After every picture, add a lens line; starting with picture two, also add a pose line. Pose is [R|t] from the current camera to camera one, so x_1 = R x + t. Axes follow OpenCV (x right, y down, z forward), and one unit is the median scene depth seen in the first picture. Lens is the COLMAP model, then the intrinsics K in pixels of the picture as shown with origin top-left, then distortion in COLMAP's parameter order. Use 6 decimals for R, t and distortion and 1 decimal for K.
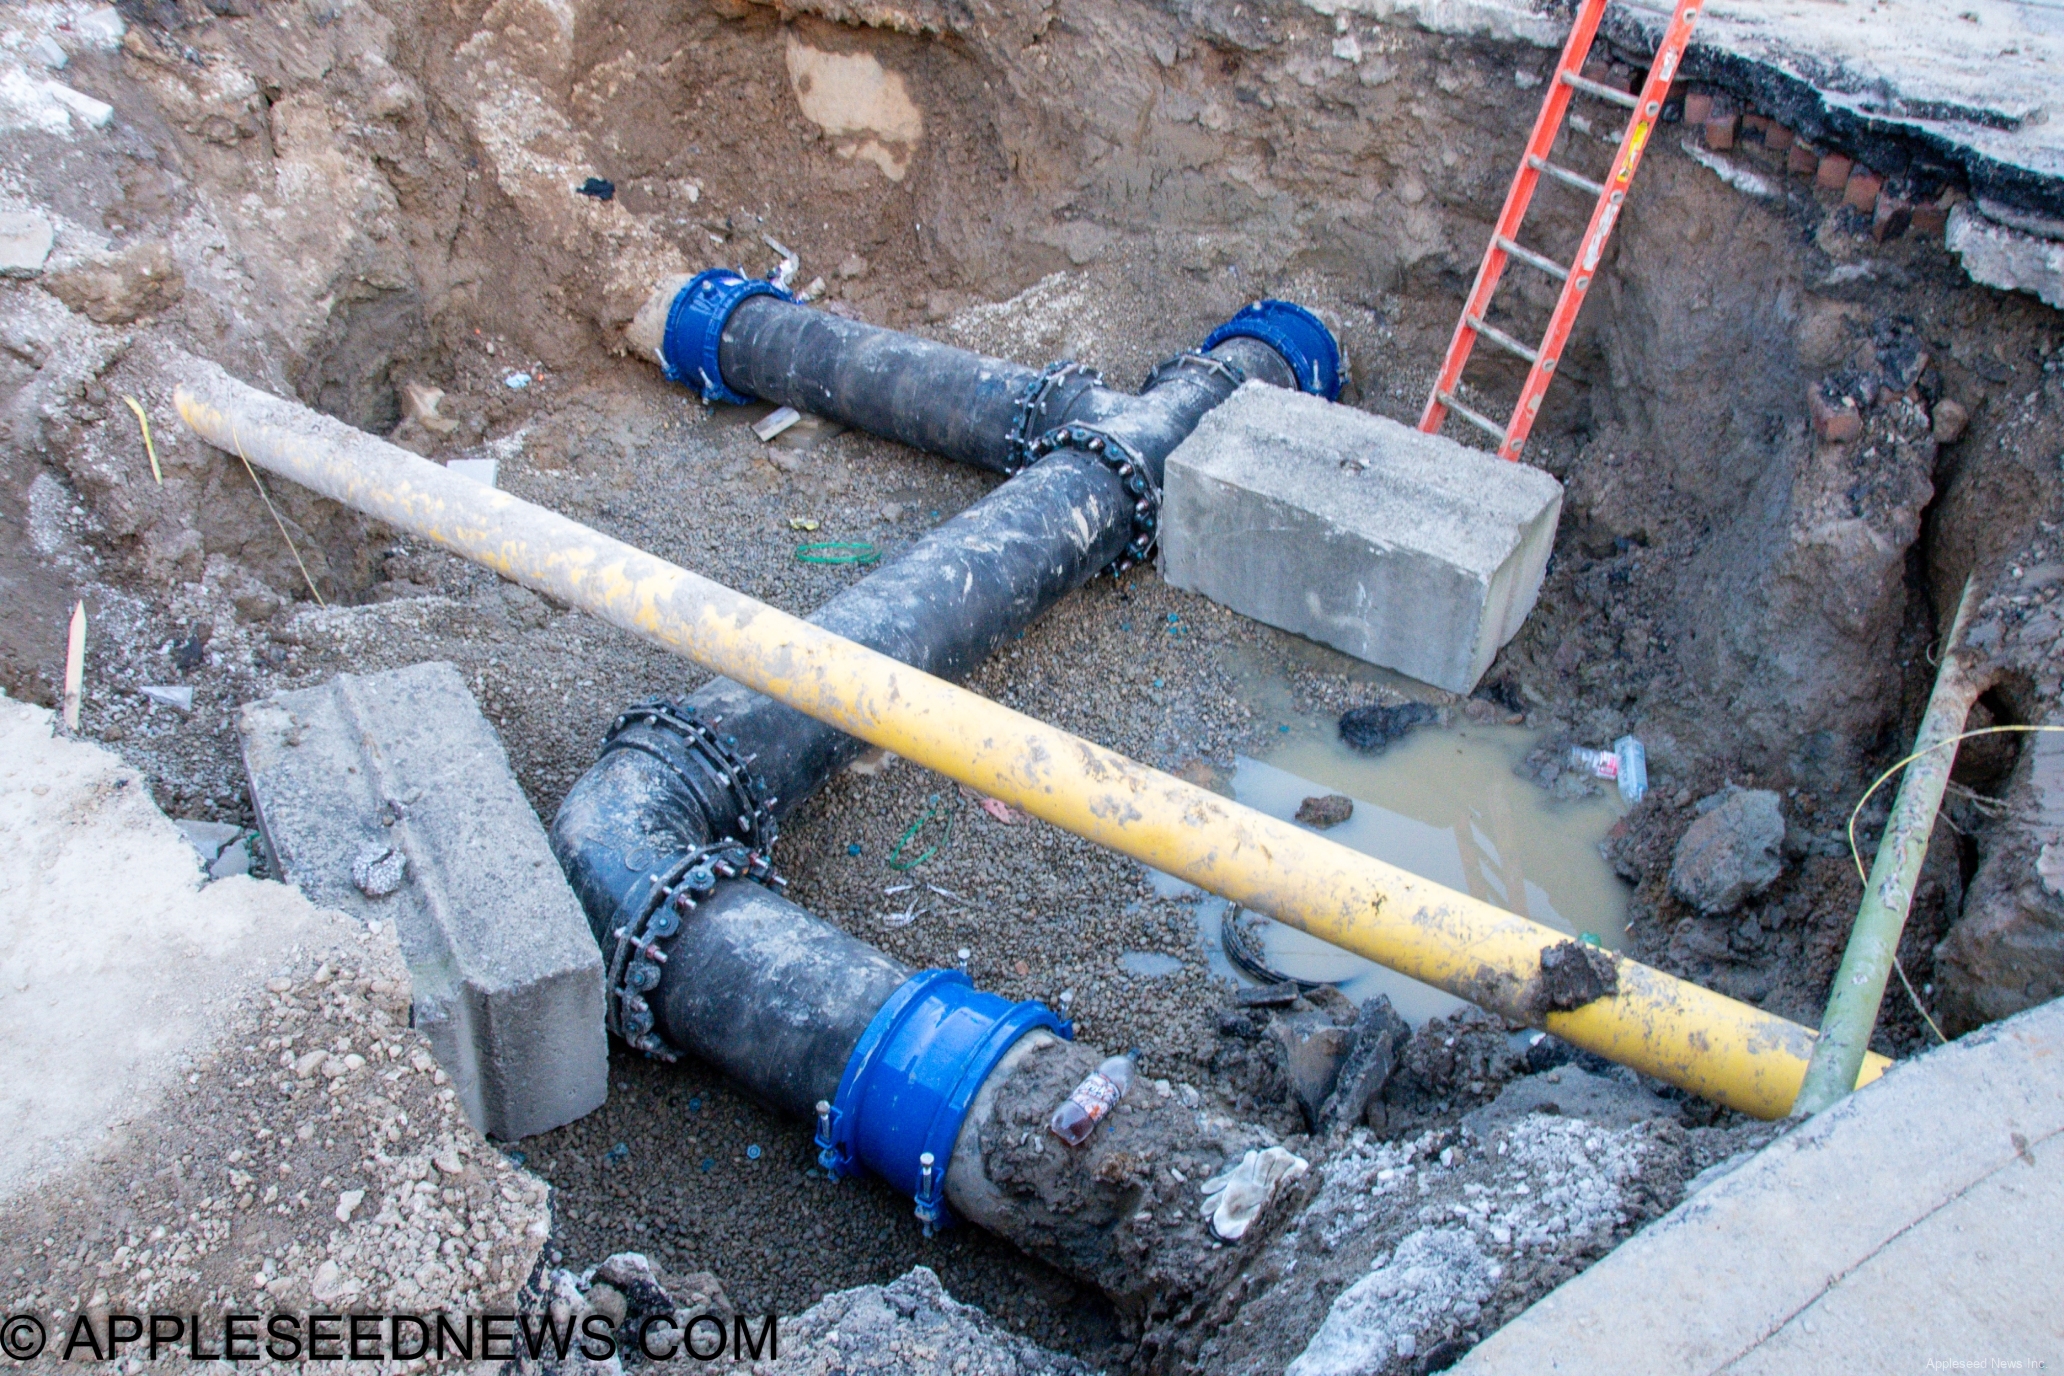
lens RADIAL K [[1582.7, 0, 1032.8], [0, 1582.7, 696.8], [0, 0, 1]] dist [-0.171023, 0.112539]
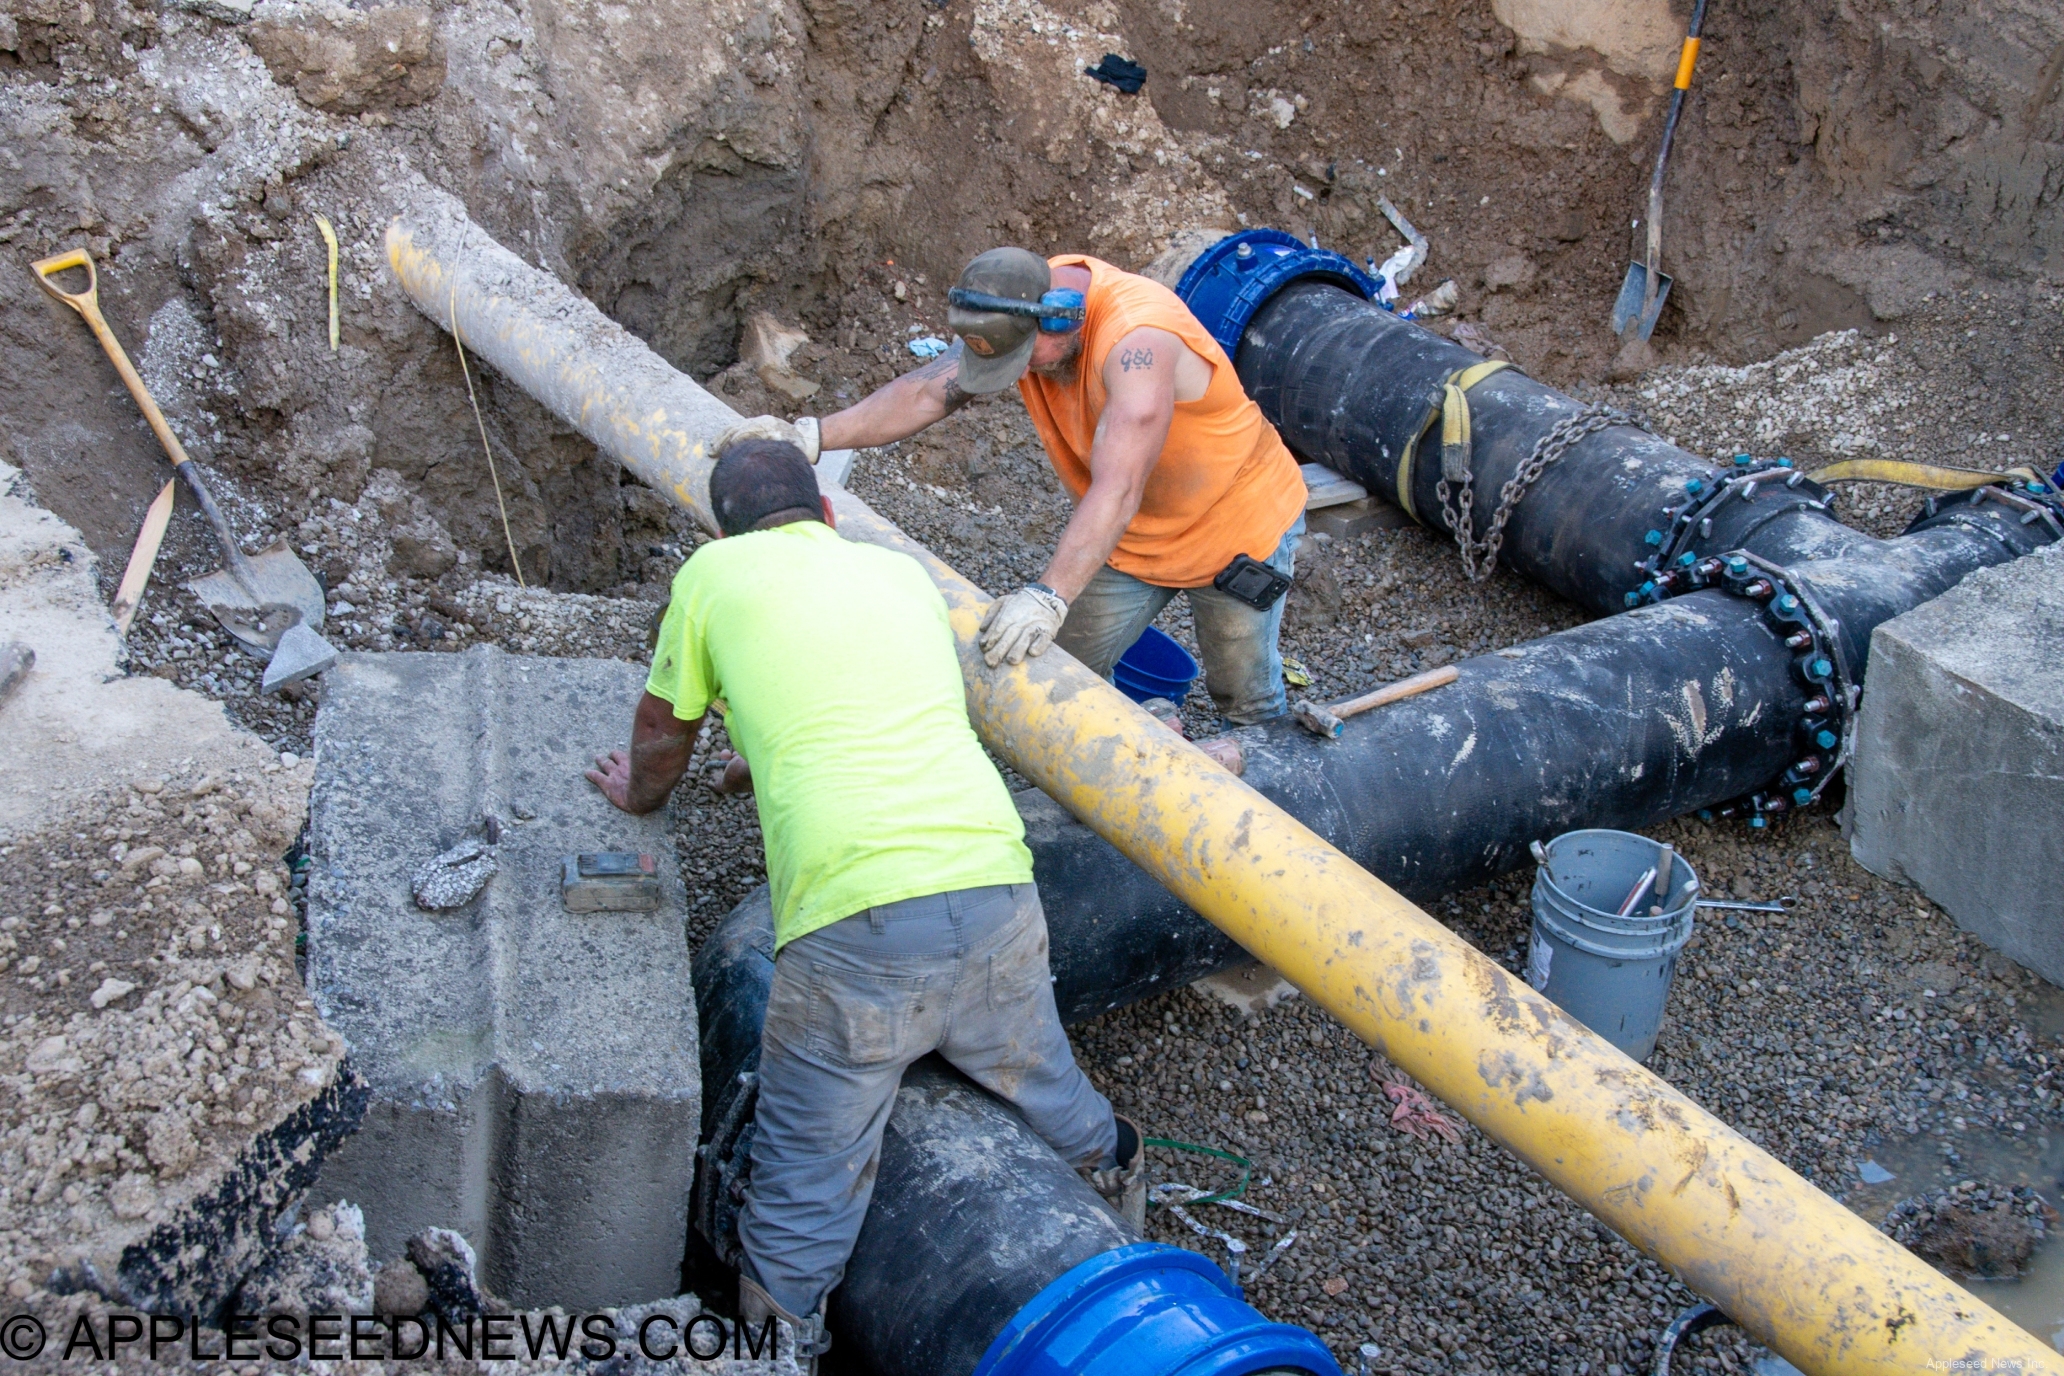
lens RADIAL K [[2906.1, 0, 1037.1], [0, 2906.1, 705.3], [0, 0, 1]] dist [0.076733, 0.557197]
pose [[0.929261, 0.200550, -0.310248, 0.137177], [-0.242899, 0.964450, -0.104099, 0.064142], [0.278342, 0.172094, 0.944939, -0.115348]]
